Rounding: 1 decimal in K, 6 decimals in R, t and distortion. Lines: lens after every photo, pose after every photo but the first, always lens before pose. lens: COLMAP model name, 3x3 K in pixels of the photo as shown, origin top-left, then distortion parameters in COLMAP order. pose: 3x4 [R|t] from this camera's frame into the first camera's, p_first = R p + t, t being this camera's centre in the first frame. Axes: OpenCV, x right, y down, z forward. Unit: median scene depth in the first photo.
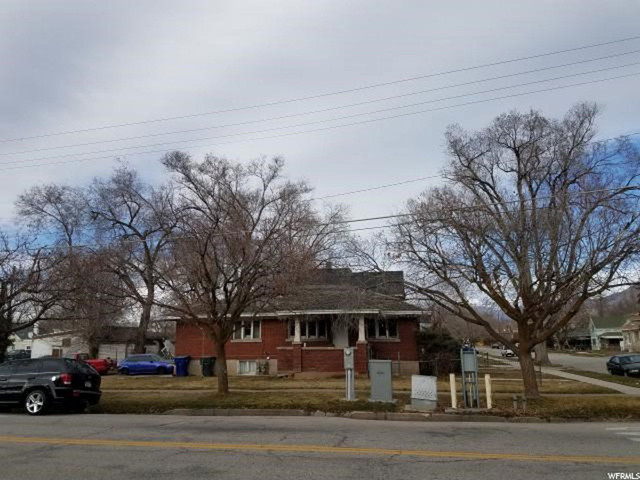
lens RADIAL K [[635.1, 0, 320.0], [0, 635.1, 240.0], [0, 0, 1]] dist [0.181508, -0.467422]
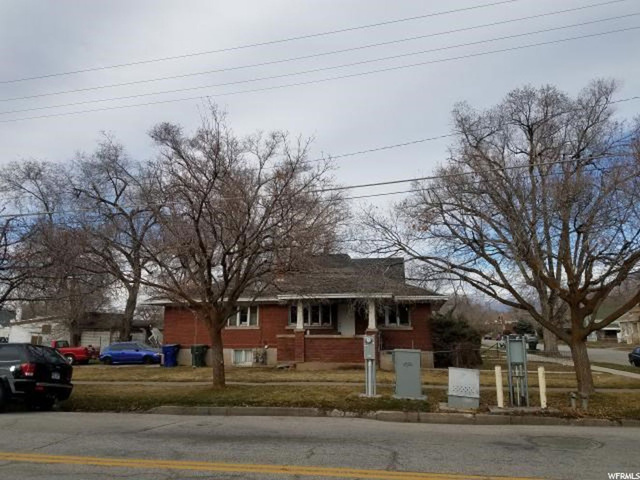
lens RADIAL K [[611.0, 0, 320.0], [0, 611.0, 240.0], [0, 0, 1]] dist [0.132160, -0.288652]
pose [[0.999639, 0.010290, 0.024822, -0.029629], [-0.010464, 0.999921, 0.006924, 0.027913], [-0.024749, -0.007181, 0.999668, 0.137655]]
